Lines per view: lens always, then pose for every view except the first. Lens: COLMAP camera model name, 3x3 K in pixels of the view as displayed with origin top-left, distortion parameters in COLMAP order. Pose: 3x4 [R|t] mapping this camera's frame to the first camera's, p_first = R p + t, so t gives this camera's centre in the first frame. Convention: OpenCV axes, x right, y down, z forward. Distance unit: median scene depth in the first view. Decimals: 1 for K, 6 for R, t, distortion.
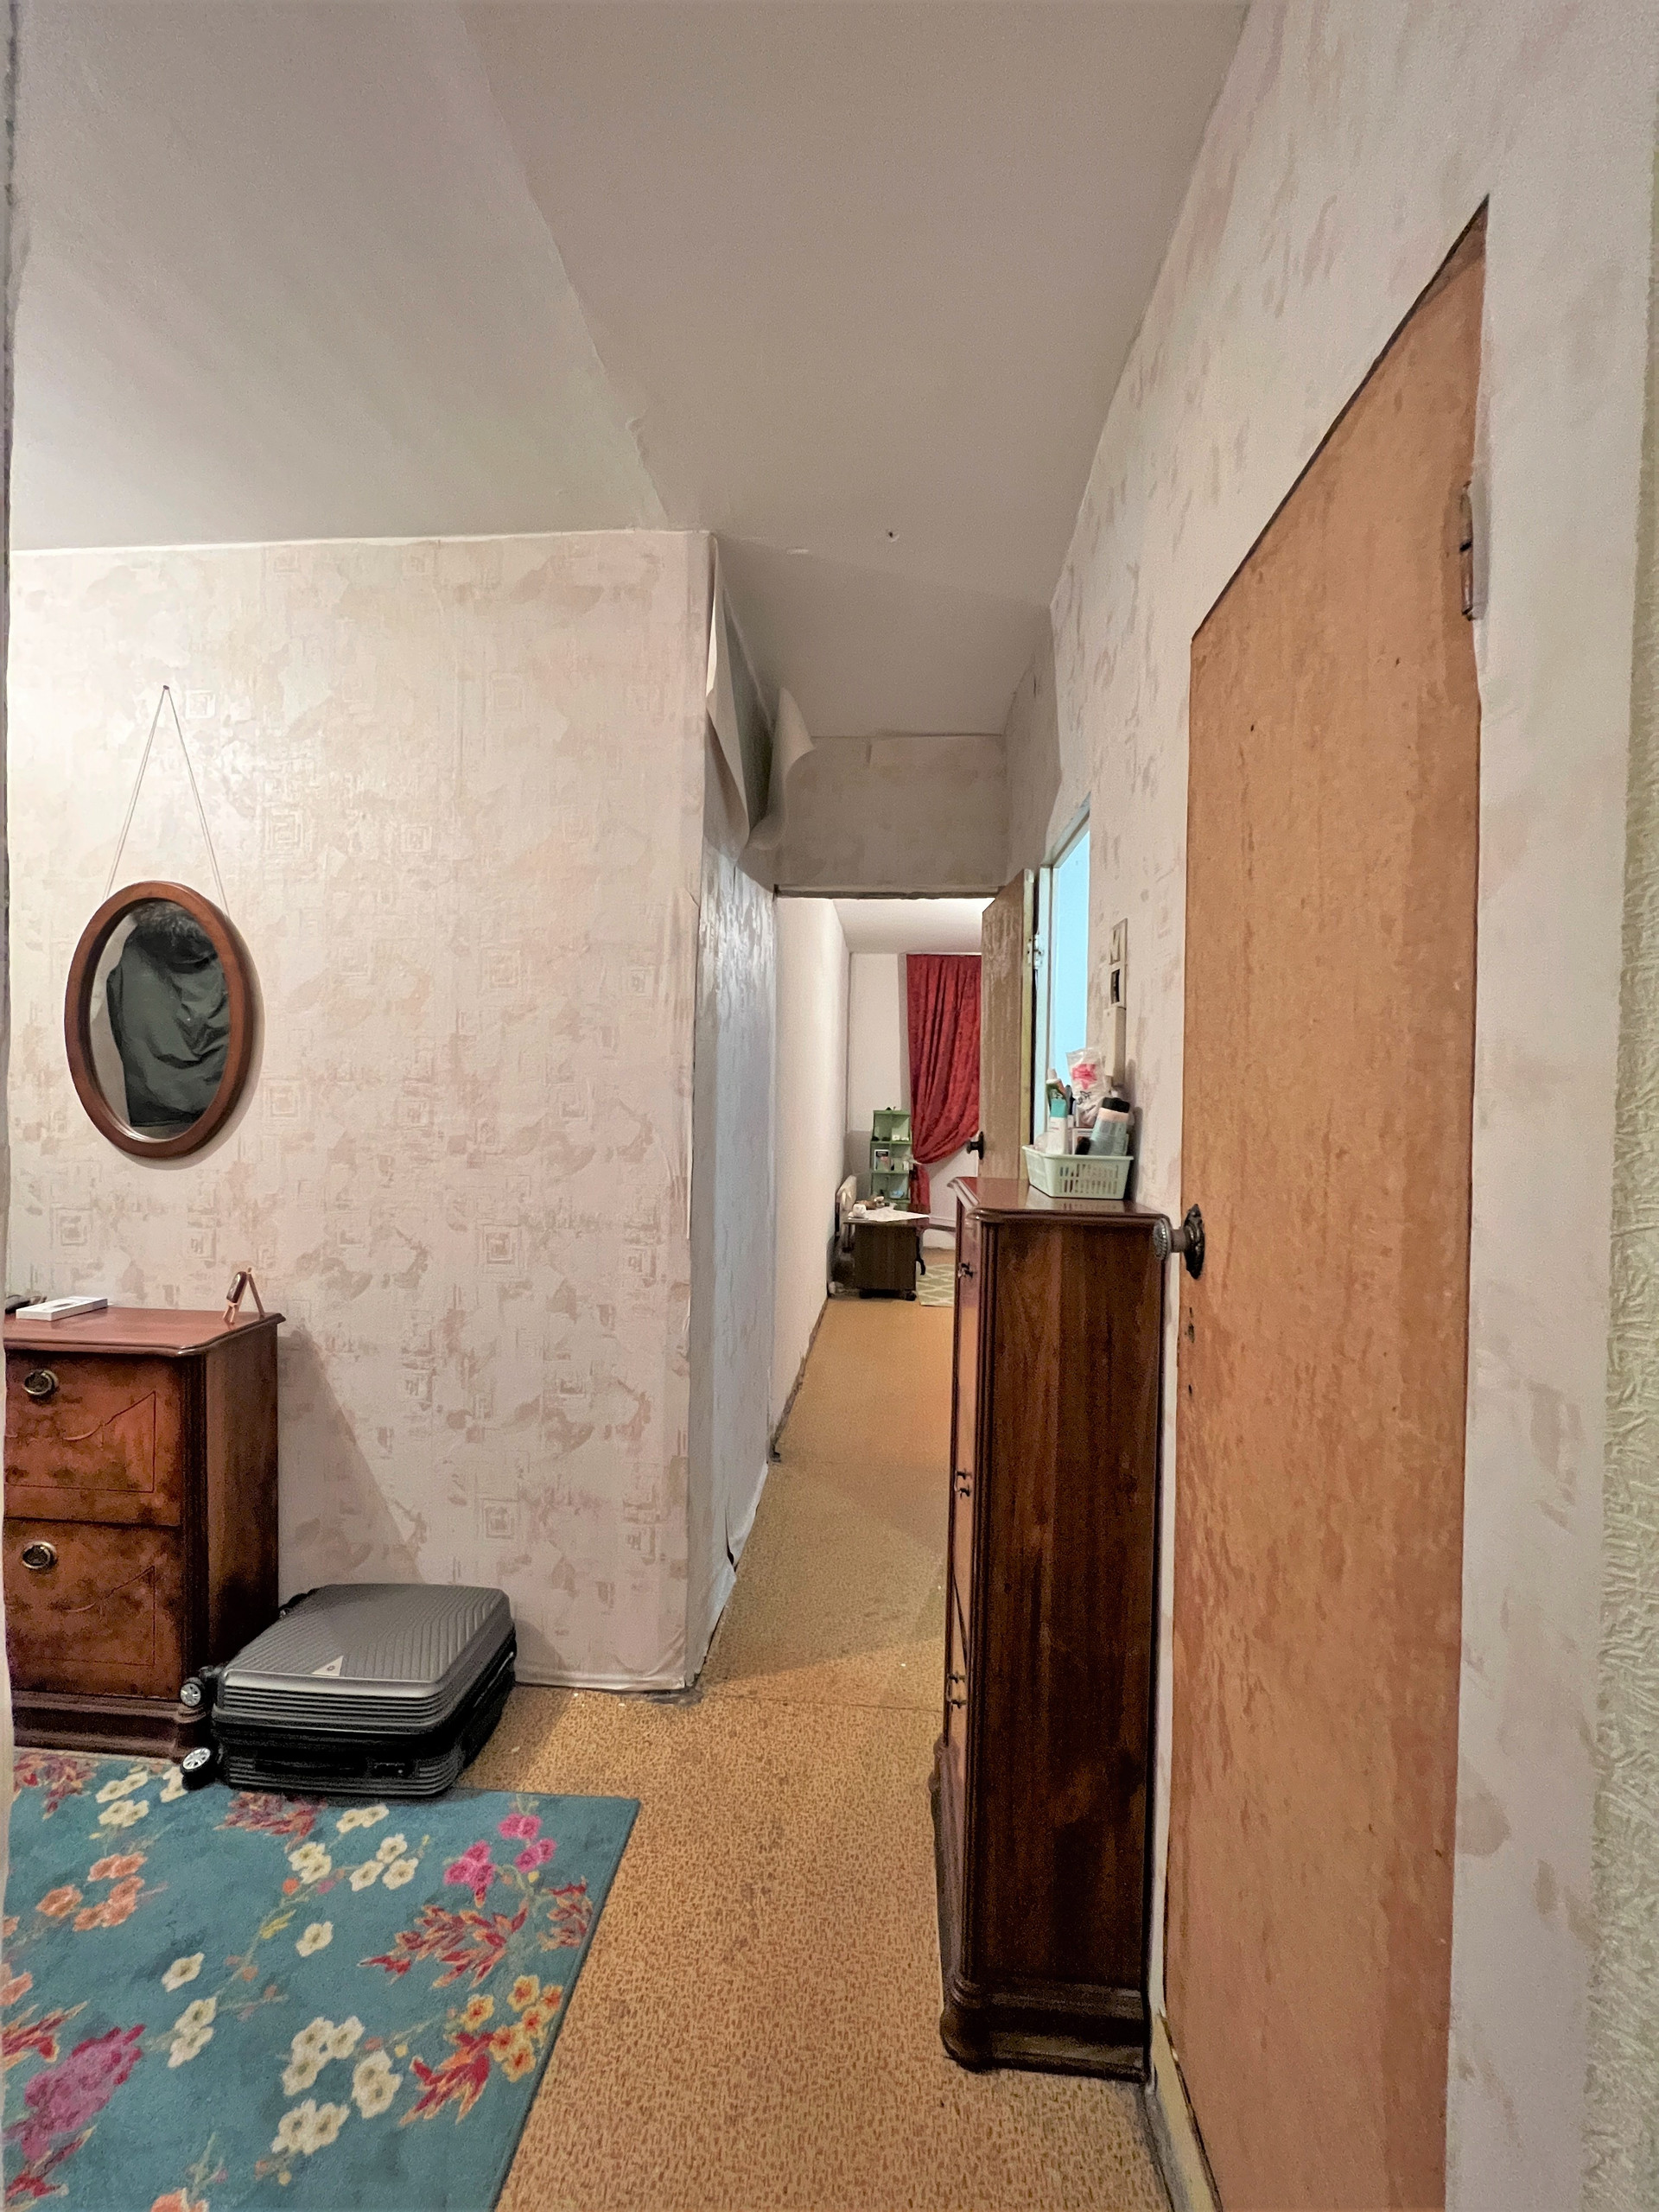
lens RADIAL K [[880.2, 0, 830.1], [0, 880.2, 1107.4], [0, 0, 1]] dist [-0.000914, 0.000021]
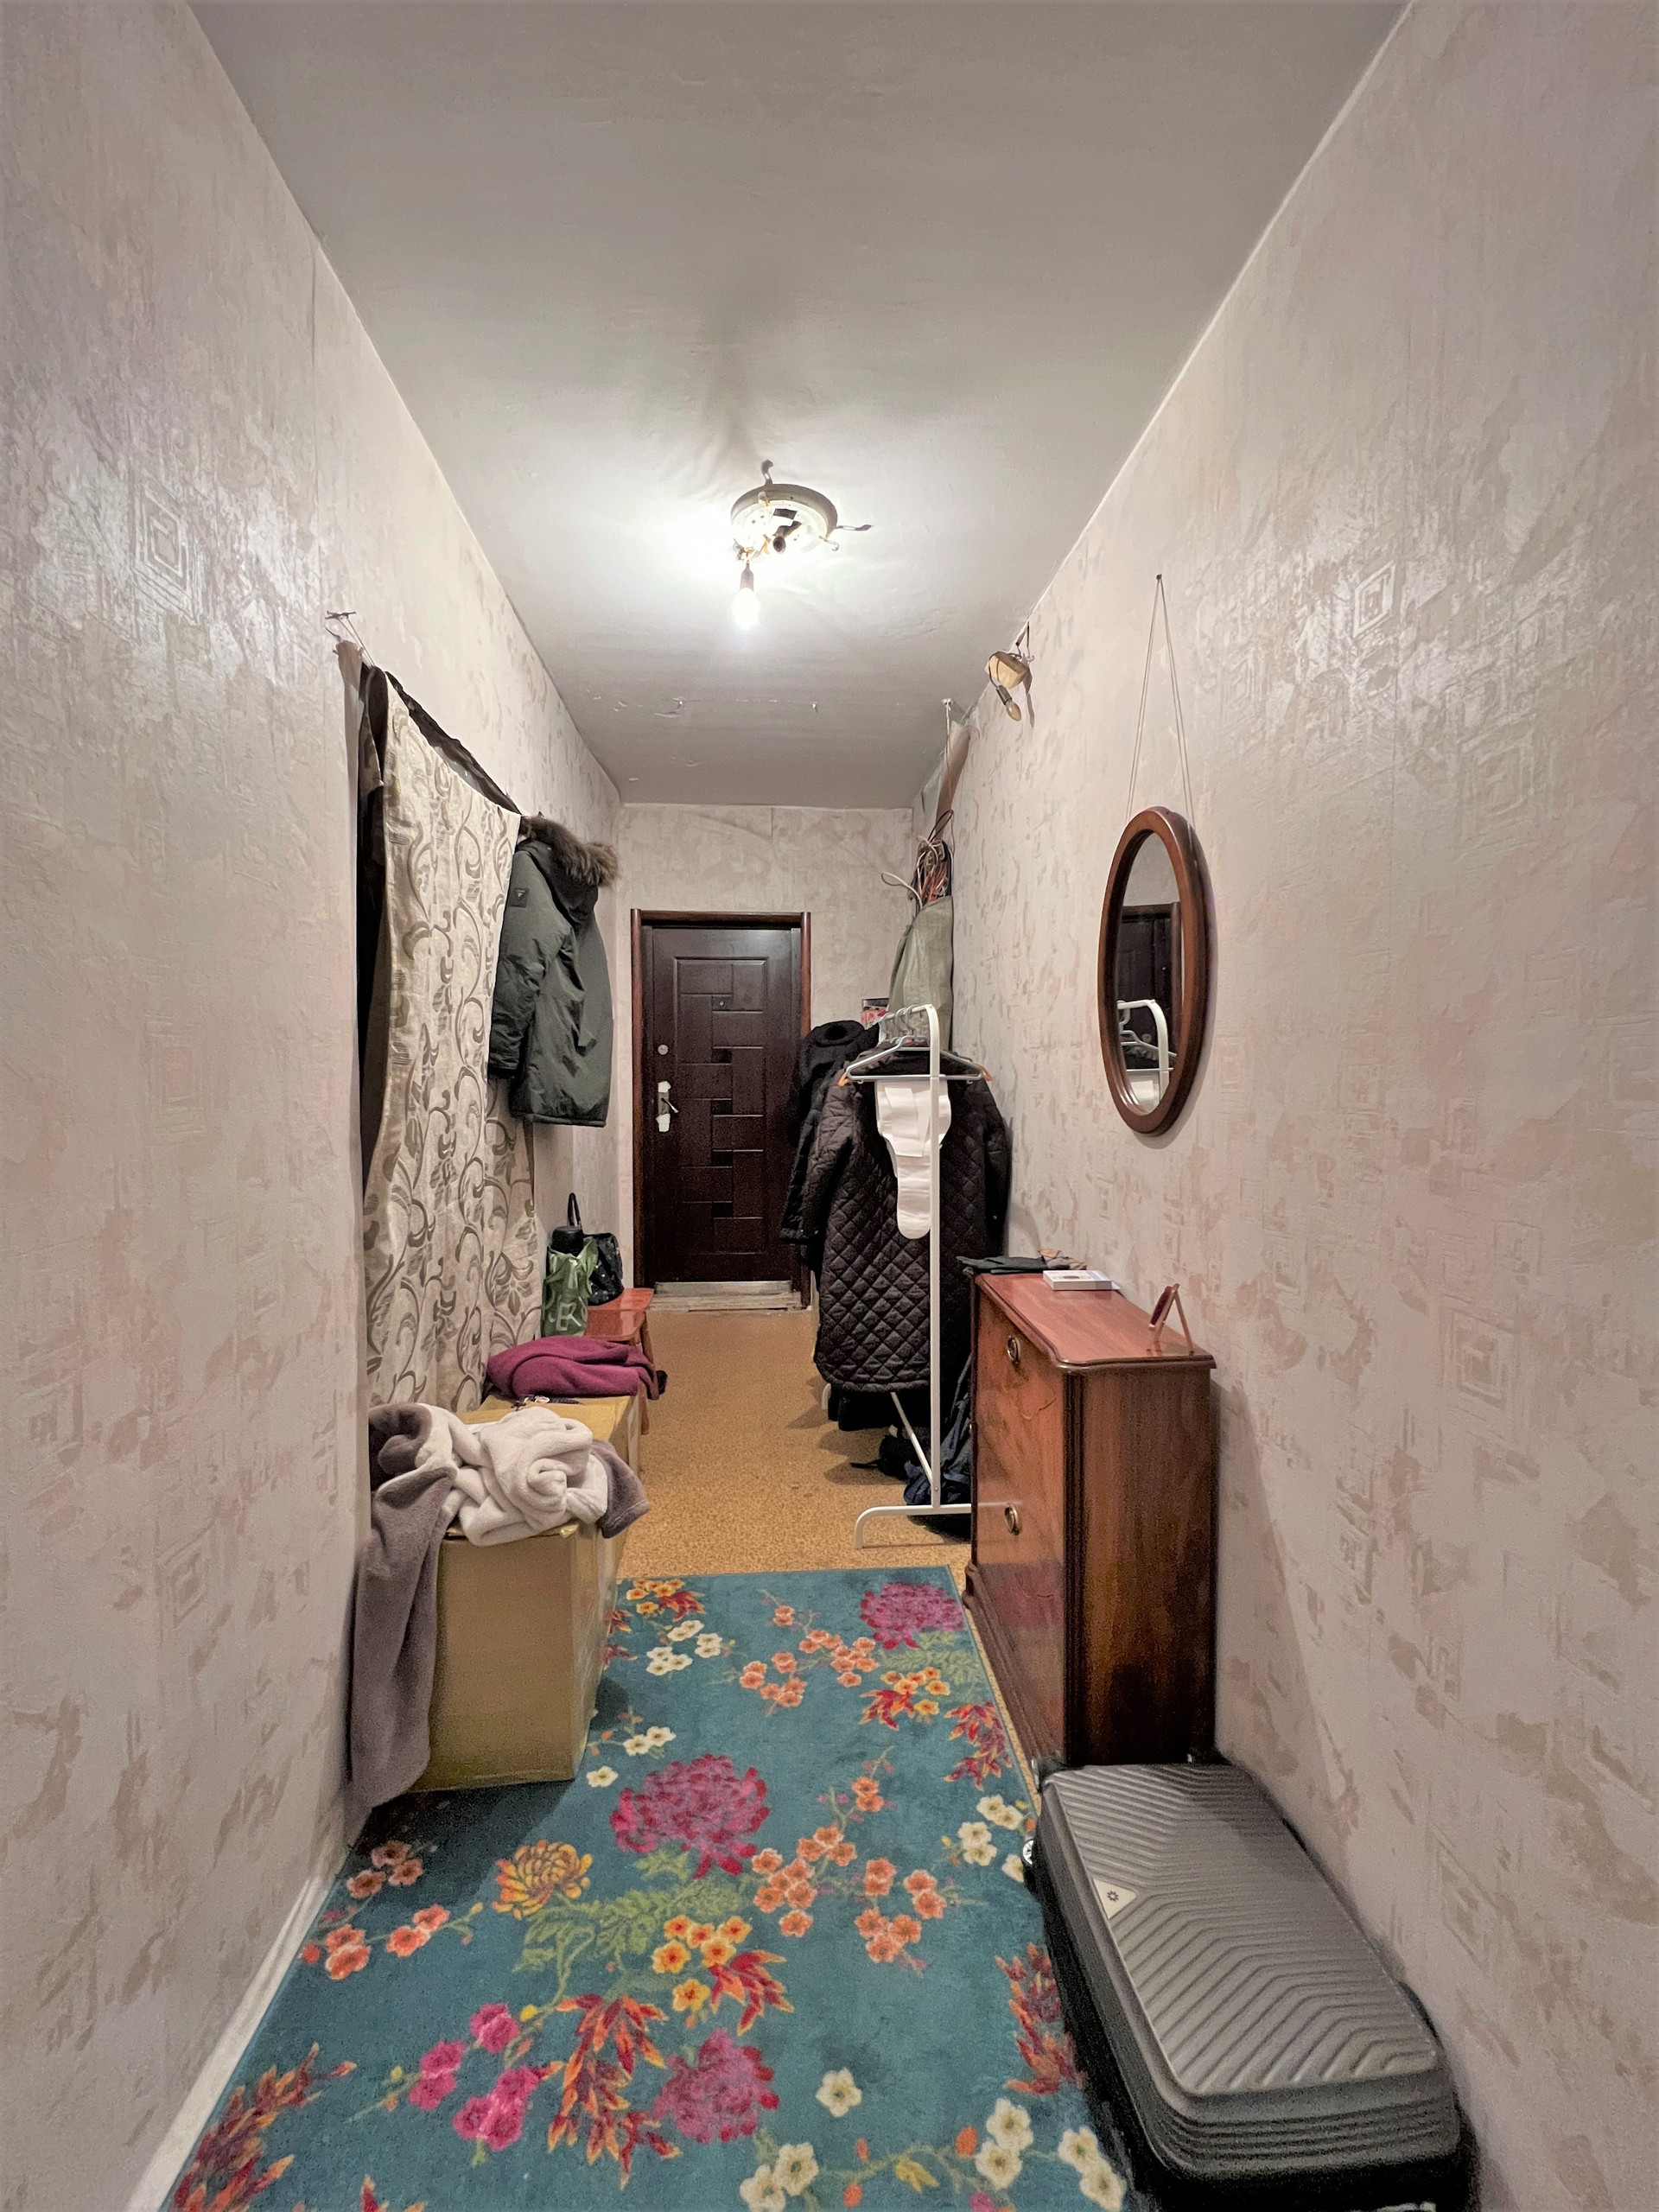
lens RADIAL K [[880.2, 0, 828.6], [0, 880.2, 1098.5], [0, 0, 1]] dist [-0.000914, 0.000021]
pose [[0.152057, 0.028885, -0.987950, 0.044533], [-0.018364, 0.999483, 0.026396, 0.006158], [0.988201, 0.014128, 0.152509, 0.567898]]
